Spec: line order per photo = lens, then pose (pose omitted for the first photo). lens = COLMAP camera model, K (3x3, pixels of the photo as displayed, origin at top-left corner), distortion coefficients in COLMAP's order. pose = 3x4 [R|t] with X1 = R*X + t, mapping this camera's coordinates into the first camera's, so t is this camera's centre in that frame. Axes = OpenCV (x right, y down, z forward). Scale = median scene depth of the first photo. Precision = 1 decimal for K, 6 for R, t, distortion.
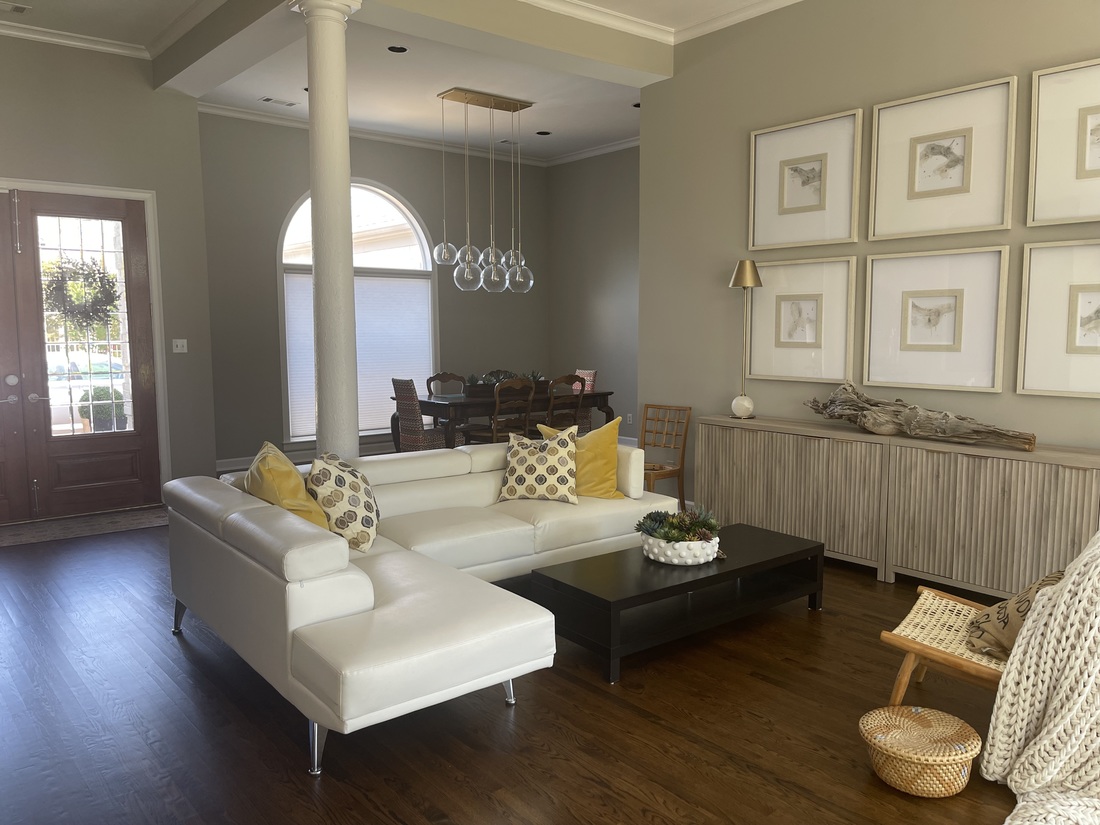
lens RADIAL K [[866.2, 0, 554.2], [0, 866.2, 411.8], [0, 0, 1]] dist [0.036556, -0.017759]
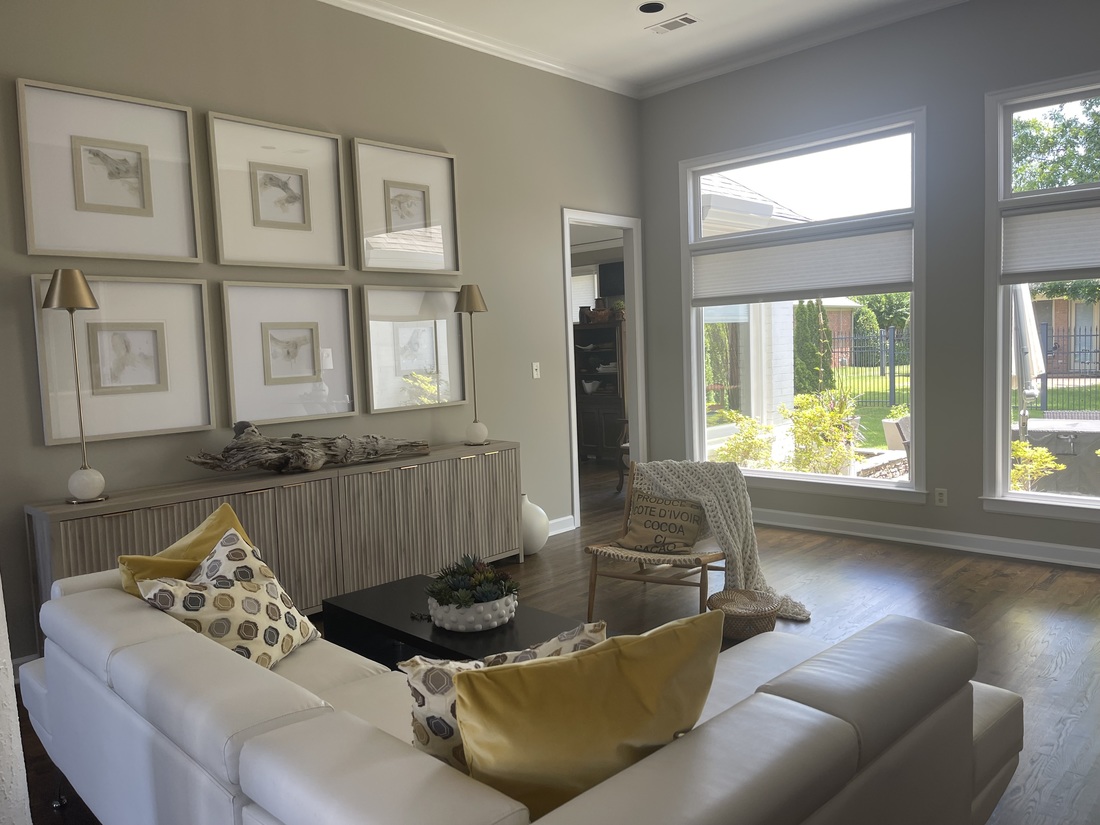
lens RADIAL K [[866.2, 0, 554.9], [0, 866.2, 414.3], [0, 0, 1]] dist [0.036556, -0.017759]
pose [[-0.147892, -0.072314, 0.986356, -0.582411], [0.136200, 0.986332, 0.092734, -0.084908], [-0.979580, 0.148056, -0.136021, 0.835257]]
